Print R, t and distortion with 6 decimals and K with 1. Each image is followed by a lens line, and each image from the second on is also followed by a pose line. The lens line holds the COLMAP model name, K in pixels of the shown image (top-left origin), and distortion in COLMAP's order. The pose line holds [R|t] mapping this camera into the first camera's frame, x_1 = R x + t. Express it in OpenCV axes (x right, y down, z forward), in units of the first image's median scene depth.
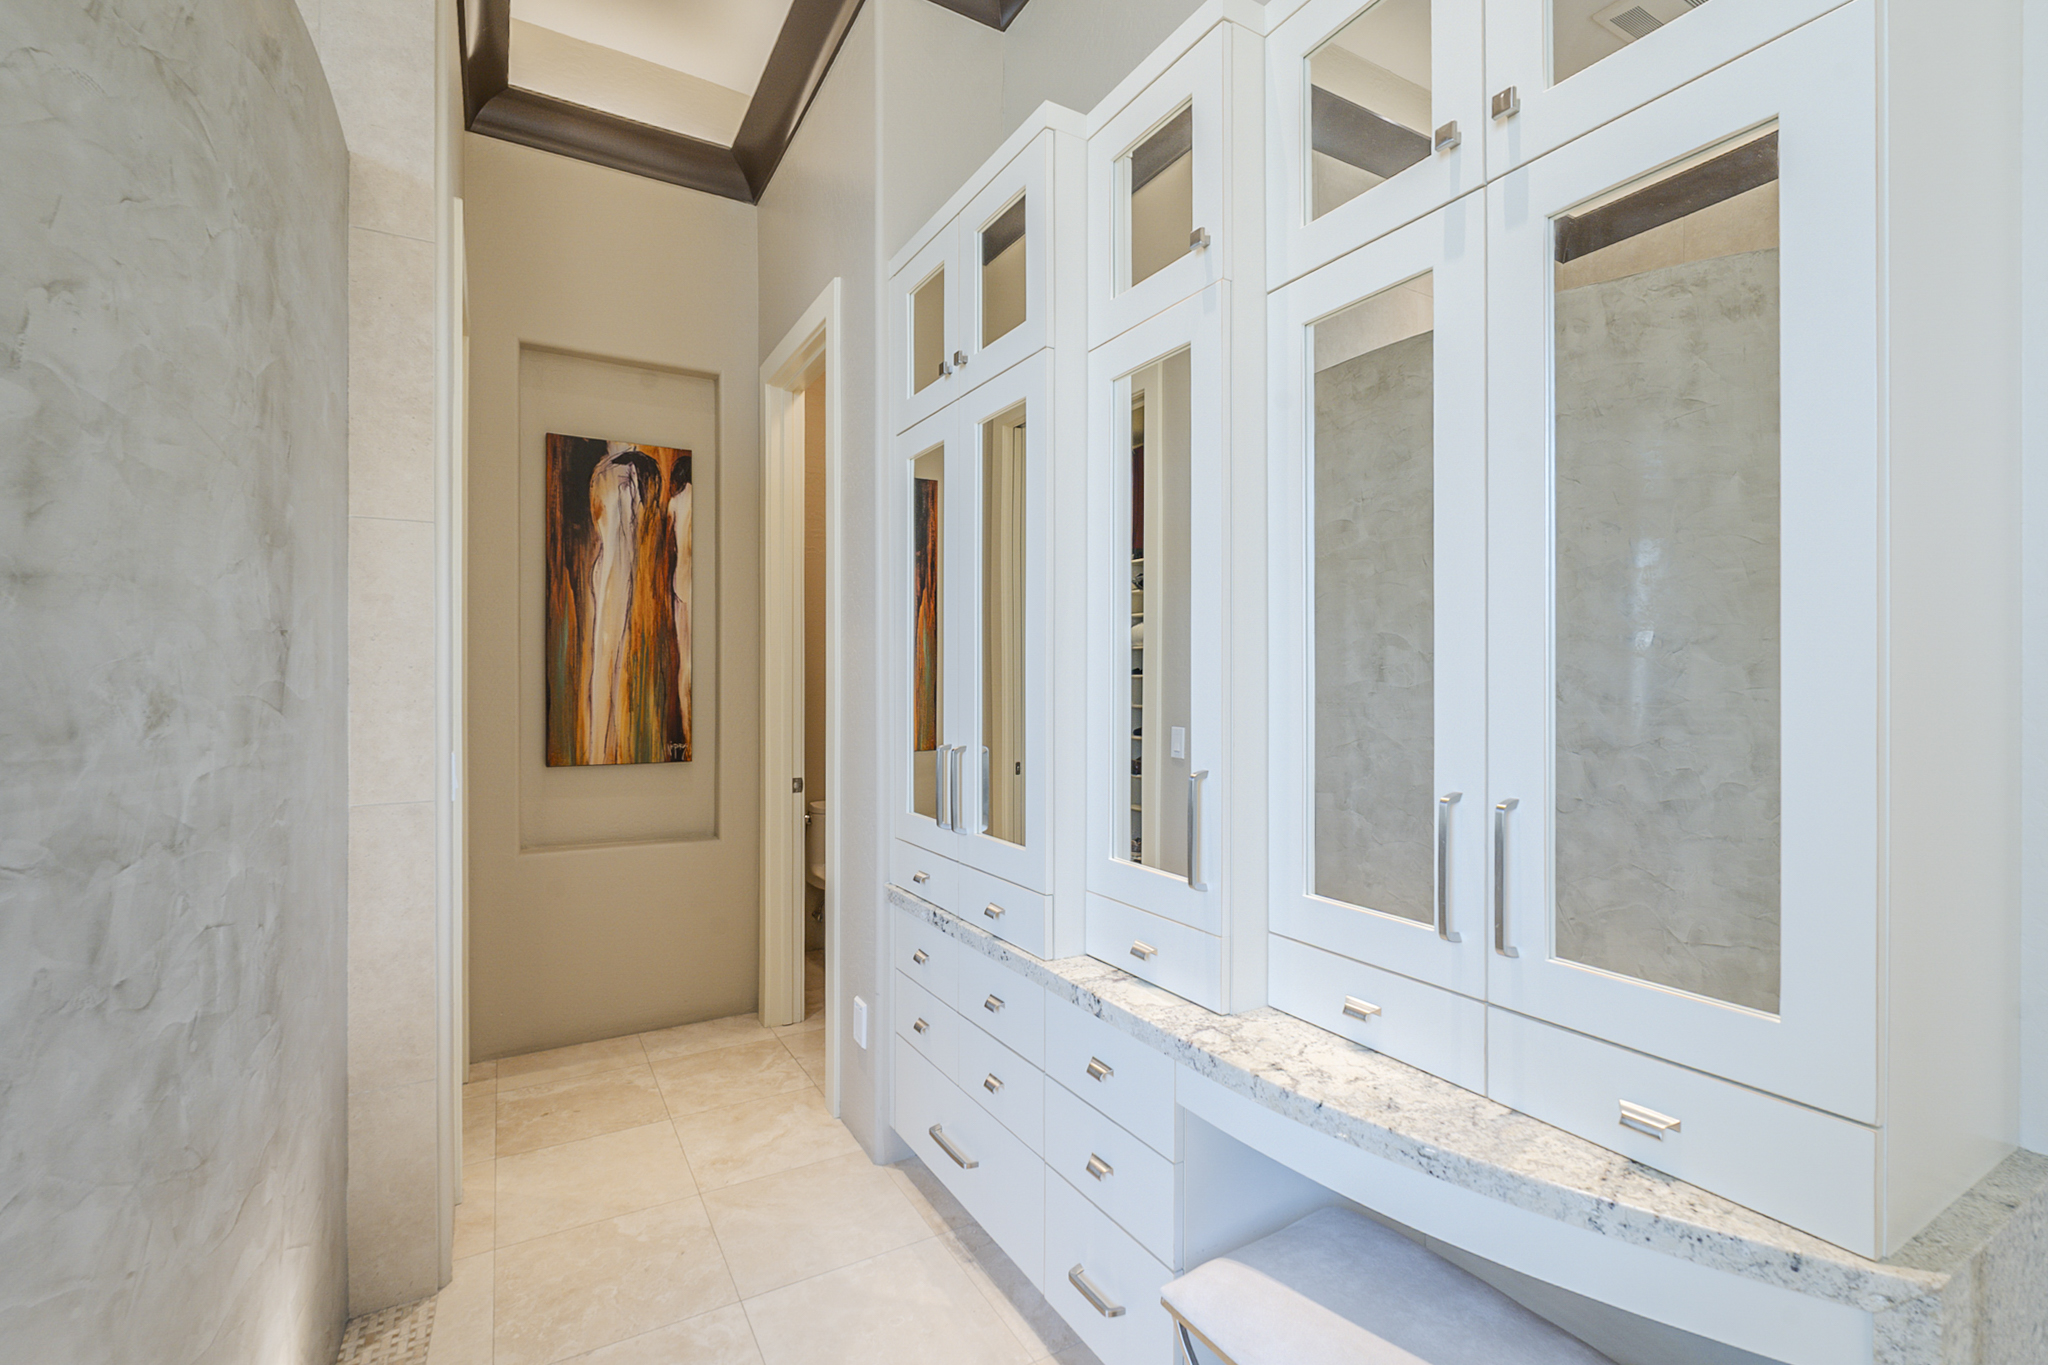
lens RADIAL K [[901.1, 0, 1022.8], [0, 901.1, 678.2], [0, 0, 1]] dist [-0.006315, -0.000501]
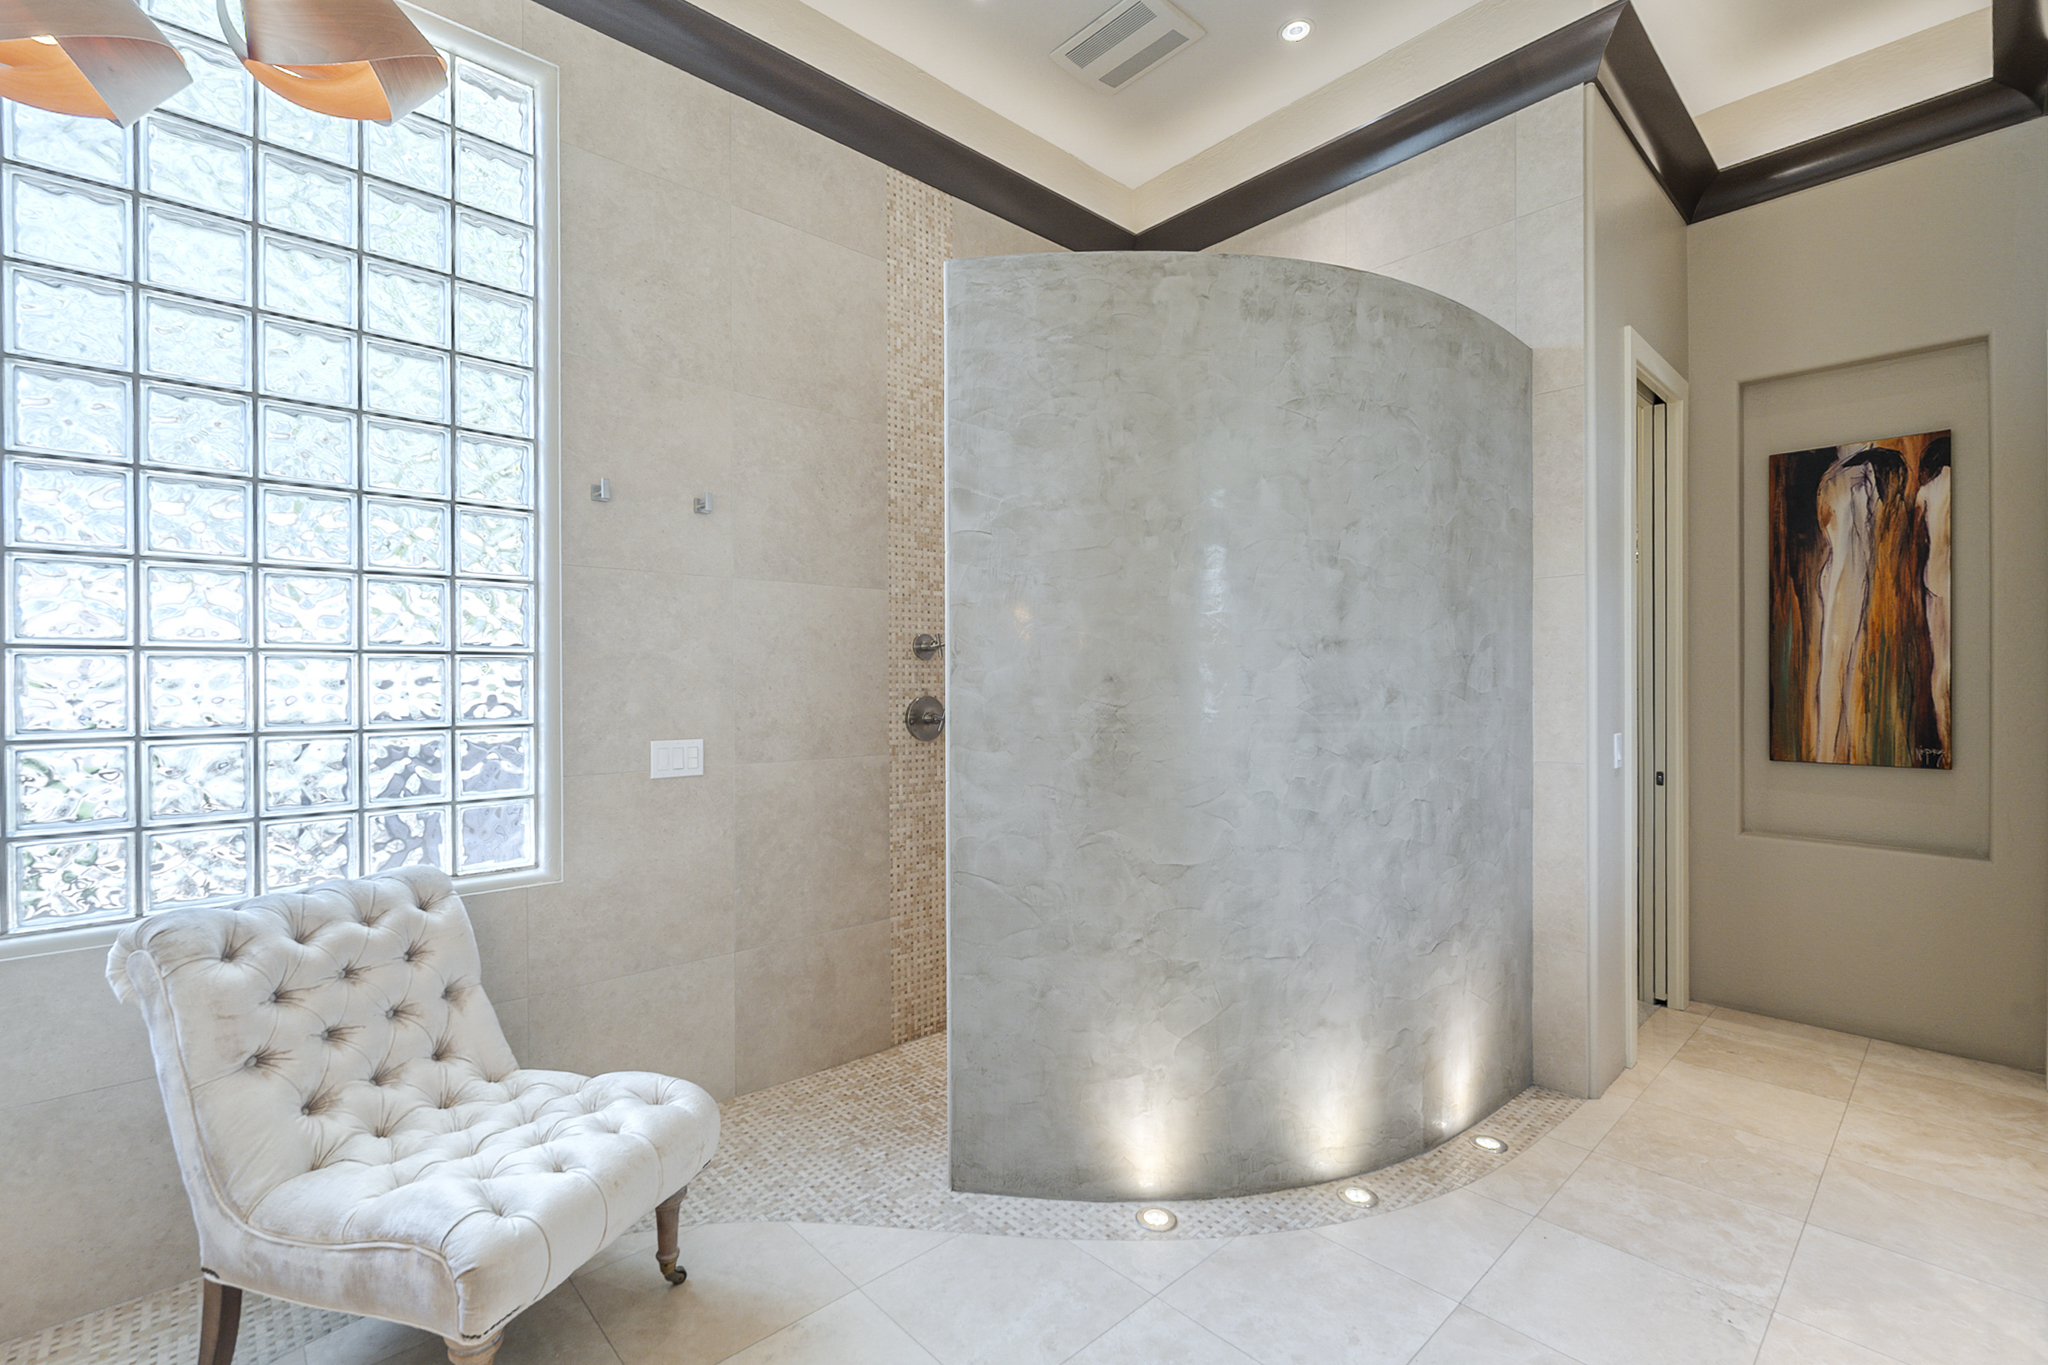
lens RADIAL K [[901.1, 0, 1022.8], [0, 901.1, 678.2], [0, 0, 1]] dist [-0.006315, -0.000501]
pose [[0.221499, -0.004016, -0.975152, 0.331558], [0.003717, 0.999988, -0.003273, -0.001333], [0.975154, -0.002900, 0.221511, -0.129400]]
